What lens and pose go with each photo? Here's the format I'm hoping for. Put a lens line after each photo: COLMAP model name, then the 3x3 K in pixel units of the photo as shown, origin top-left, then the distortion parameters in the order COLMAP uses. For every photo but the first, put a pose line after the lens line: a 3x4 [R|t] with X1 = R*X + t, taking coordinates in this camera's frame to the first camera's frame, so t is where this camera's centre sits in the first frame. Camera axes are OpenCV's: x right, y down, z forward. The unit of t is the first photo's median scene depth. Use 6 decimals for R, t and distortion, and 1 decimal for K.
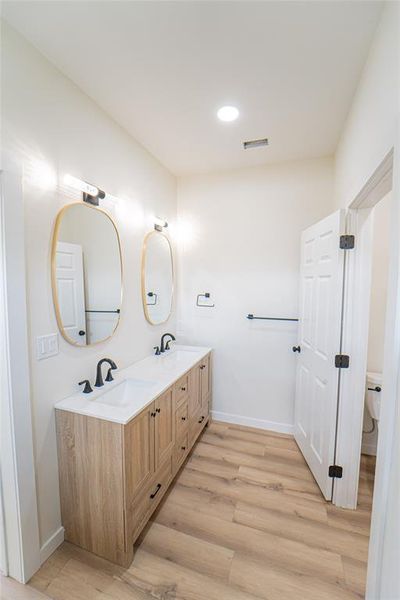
lens RADIAL K [[246.2, 0, 200.0], [0, 246.2, 300.0], [0, 0, 1]] dist [-0.030530, 0.005103]
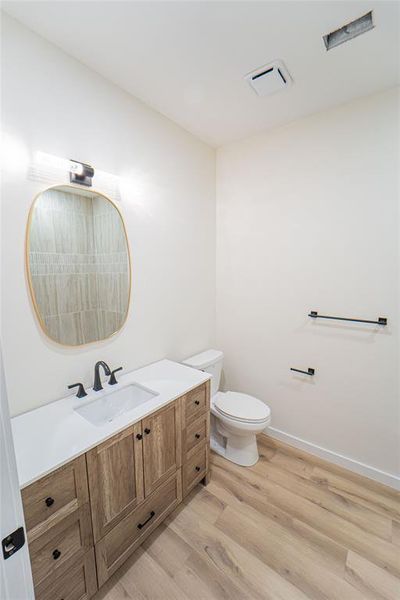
lens RADIAL K [[246.2, 0, 200.0], [0, 246.2, 300.0], [0, 0, 1]] dist [-0.030530, 0.005103]
pose [[0.950875, 0.041679, -0.306755, 0.234720], [-0.024086, 0.997852, 0.060918, -0.050546], [0.308635, -0.050537, 0.949837, 0.292529]]
